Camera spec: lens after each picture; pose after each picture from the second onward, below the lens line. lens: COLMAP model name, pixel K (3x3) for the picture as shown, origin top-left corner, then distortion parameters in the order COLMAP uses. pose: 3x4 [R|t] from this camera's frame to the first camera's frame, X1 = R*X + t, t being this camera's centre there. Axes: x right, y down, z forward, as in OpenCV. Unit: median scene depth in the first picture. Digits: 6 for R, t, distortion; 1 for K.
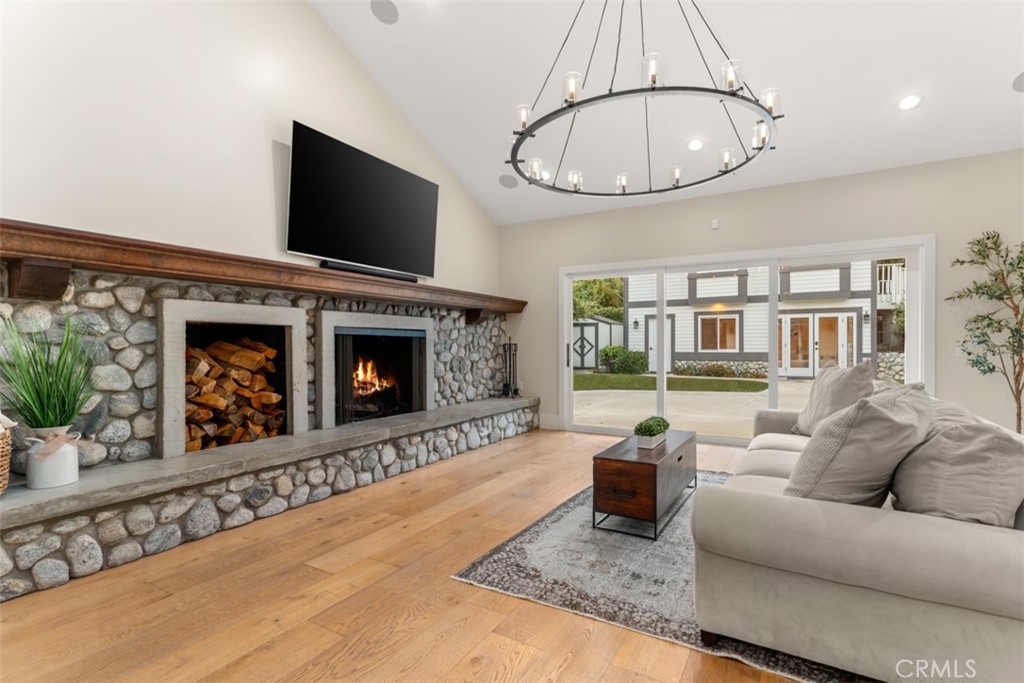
lens RADIAL K [[493.2, 0, 511.9], [0, 493.2, 348.4], [0, 0, 1]] dist [-0.002593, -0.000127]
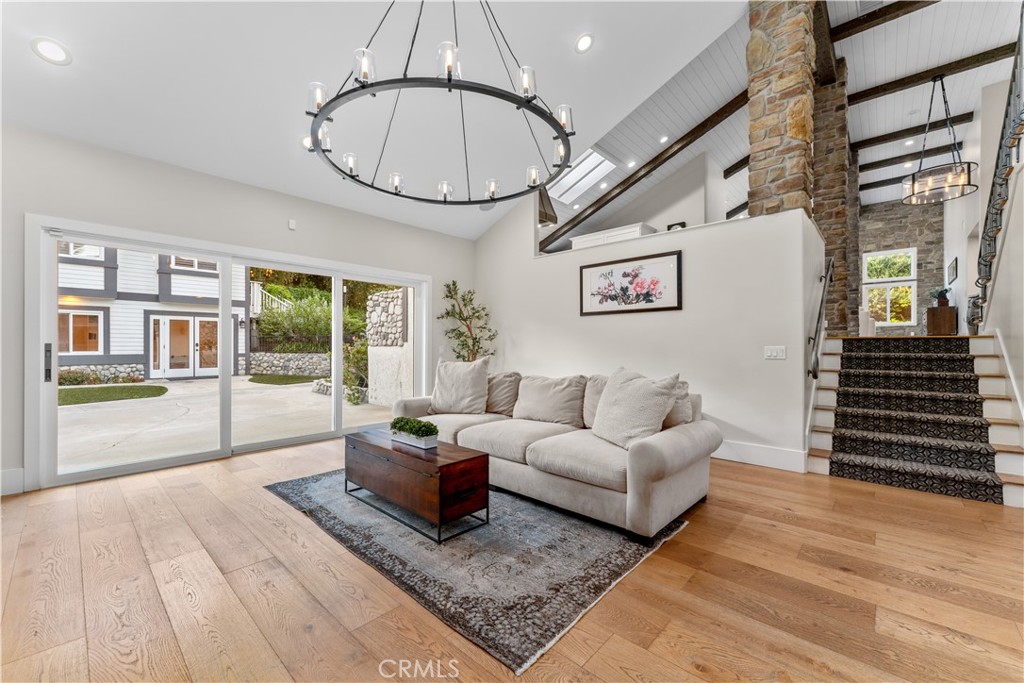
lens RADIAL K [[413.6, 0, 511.6], [0, 413.6, 343.9], [0, 0, 1]] dist [0.002436, 0.000079]
pose [[0.198571, 0.006967, 0.980062, -0.272456], [0.006287, 0.999945, -0.008382, -0.001367], [-0.980066, 0.007826, 0.198516, 0.341136]]
